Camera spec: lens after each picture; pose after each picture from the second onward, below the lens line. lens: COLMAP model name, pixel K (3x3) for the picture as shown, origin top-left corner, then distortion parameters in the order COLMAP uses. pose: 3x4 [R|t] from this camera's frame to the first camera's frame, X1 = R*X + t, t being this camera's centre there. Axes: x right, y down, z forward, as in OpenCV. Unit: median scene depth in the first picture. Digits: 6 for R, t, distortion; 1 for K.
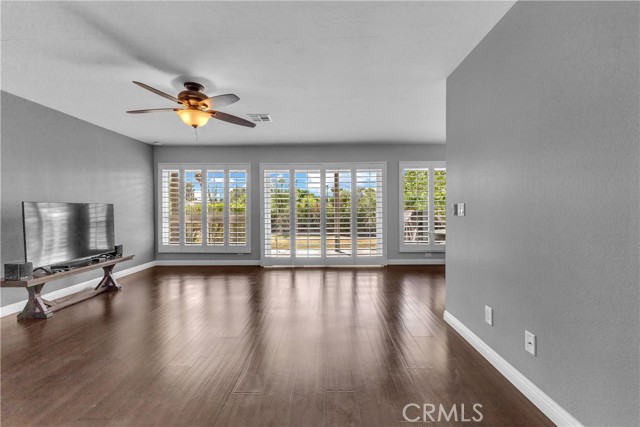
lens RADIAL K [[273.8, 0, 320.0], [0, 273.8, 213.5], [0, 0, 1]] dist [0.003108, 0.000263]
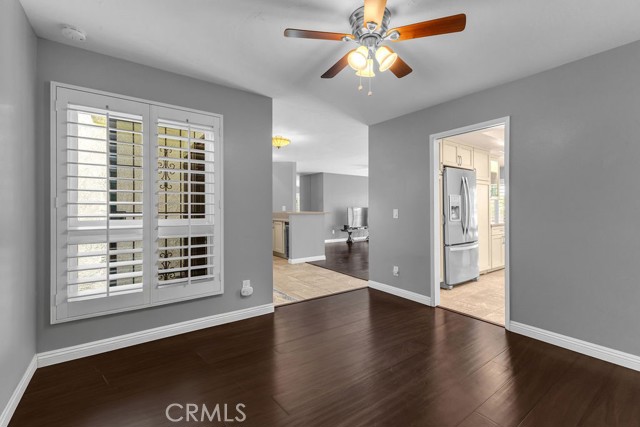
lens RADIAL K [[274.8, 0, 320.3], [0, 274.8, 207.1], [0, 0, 1]] dist [0.000390, -0.000120]
pose [[0.596308, -0.001425, -0.802754, 0.745446], [-0.013958, 0.999829, -0.012144, 0.002643], [0.802634, 0.018446, 0.596186, -0.669446]]
